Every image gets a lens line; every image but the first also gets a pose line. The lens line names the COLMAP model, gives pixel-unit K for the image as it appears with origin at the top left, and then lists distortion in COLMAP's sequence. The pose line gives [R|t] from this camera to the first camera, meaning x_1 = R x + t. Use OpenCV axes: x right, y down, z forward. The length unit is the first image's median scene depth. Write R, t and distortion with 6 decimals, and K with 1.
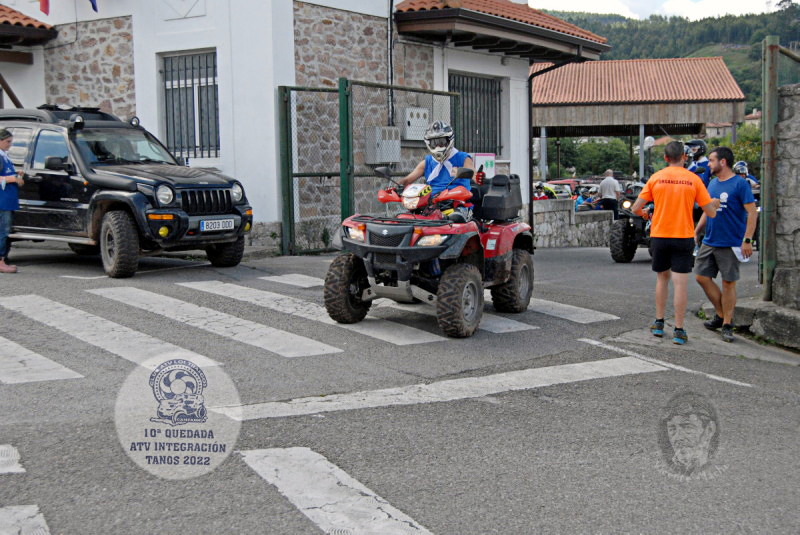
lens RADIAL K [[1099.9, 0, 403.5], [0, 1099.9, 268.9], [0, 0, 1]] dist [-0.039958, -0.013753]
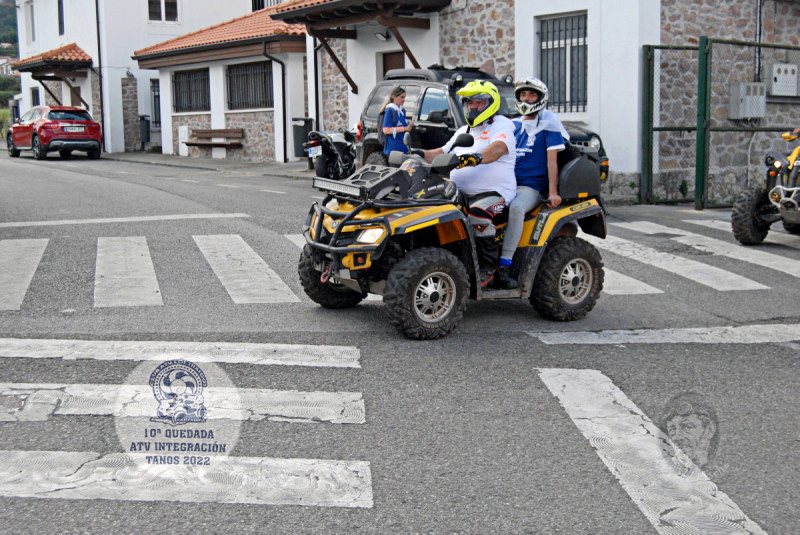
lens RADIAL K [[1033.3, 0, 399.7], [0, 1033.3, 272.2], [0, 0, 1]] dist [-0.047139, 0.003454]
pose [[0.931145, 0.056401, -0.360260, 0.036366], [-0.036650, 0.997439, 0.061426, 0.000862], [0.362802, -0.043992, 0.930827, -0.024394]]
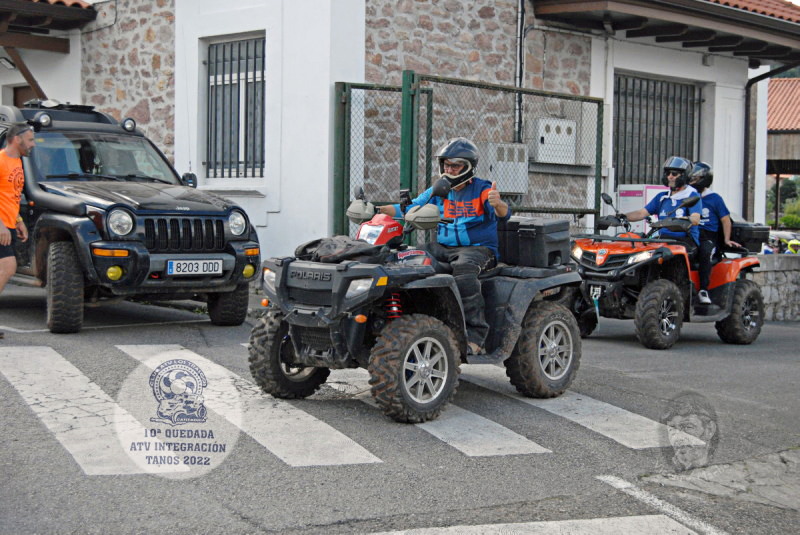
lens RADIAL K [[1332.9, 0, 401.9], [0, 1332.9, 269.0], [0, 0, 1]] dist [-0.015076, -0.102002]
pose [[0.974233, 0.044809, -0.221048, 0.124212], [-0.054328, 0.997831, -0.037171, -0.010837], [0.218903, 0.048222, 0.974554, 0.141066]]
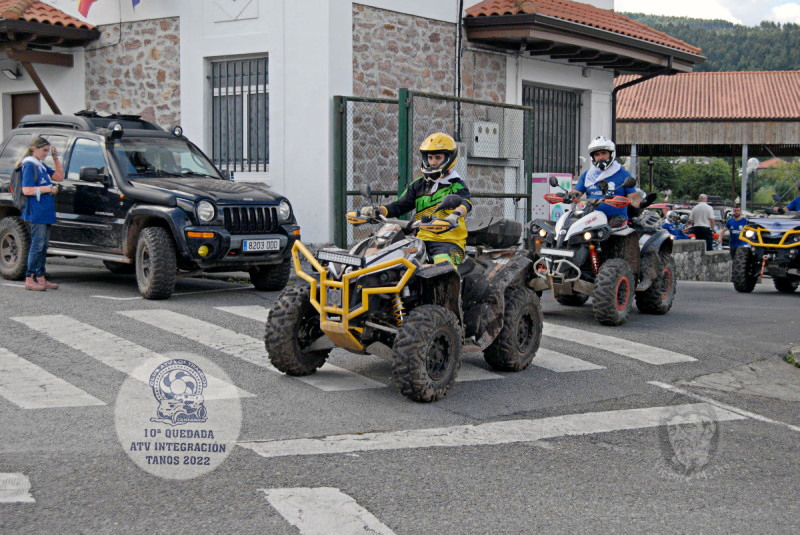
lens RADIAL K [[1220.9, 0, 400.0], [0, 1220.9, 267.5], [0, 0, 1]] dist [-0.031968, -0.040021]
pose [[0.997597, 0.026879, -0.063859, 0.009798], [-0.028434, 0.999318, -0.023554, -0.000394], [0.063182, 0.025313, 0.997681, -0.010716]]
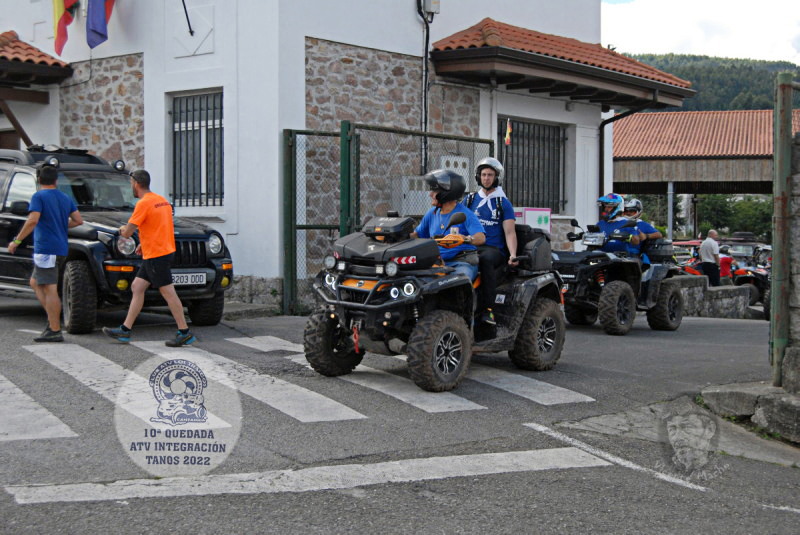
lens RADIAL K [[1180.7, 0, 401.9], [0, 1180.7, 268.0], [0, 0, 1]] dist [-0.031384, -0.026949]
pose [[0.991871, 0.025657, -0.124637, 0.103226], [-0.032302, 0.998146, -0.051589, -0.003695], [0.123083, 0.055196, 0.990860, 0.043277]]
